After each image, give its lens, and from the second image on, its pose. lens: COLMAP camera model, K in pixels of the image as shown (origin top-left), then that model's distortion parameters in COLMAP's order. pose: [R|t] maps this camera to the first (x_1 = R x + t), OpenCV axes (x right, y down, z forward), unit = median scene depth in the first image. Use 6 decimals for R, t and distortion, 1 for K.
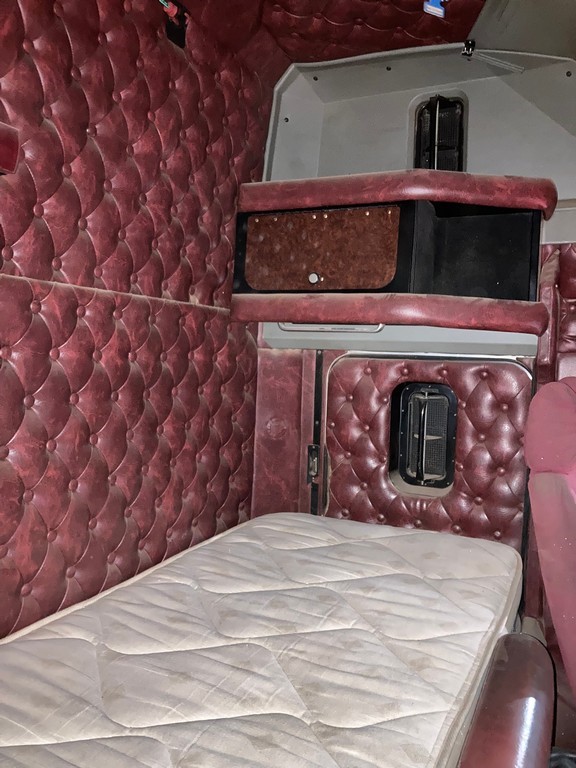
lens RADIAL K [[634.6, 0, 284.3], [0, 634.6, 384.2], [0, 0, 1]] dist [0.003077, 0.016054]
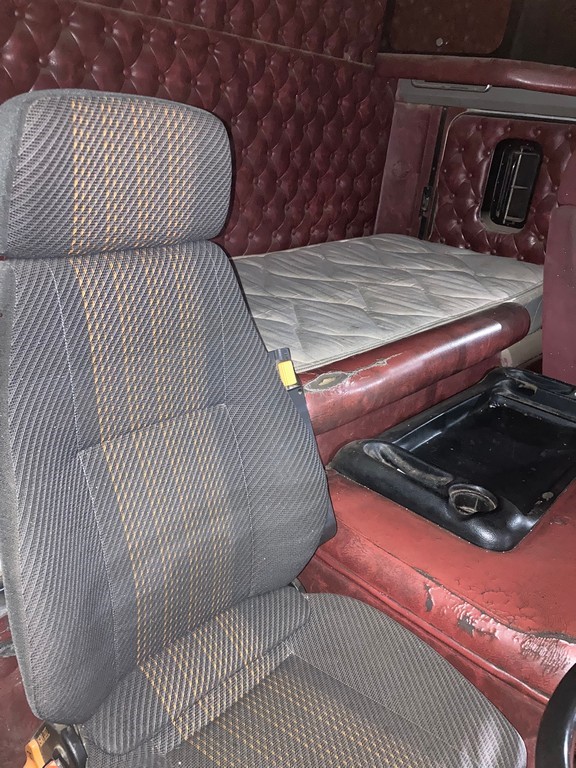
lens RADIAL K [[614.0, 0, 288.0], [0, 614.0, 384.0], [0, 0, 1]] dist [-0.000401, 0.074784]
pose [[0.960467, 0.171303, -0.219449, 0.141447], [-0.084537, 0.930513, 0.356368, 0.056830], [0.265247, -0.323729, 0.908209, -0.449707]]
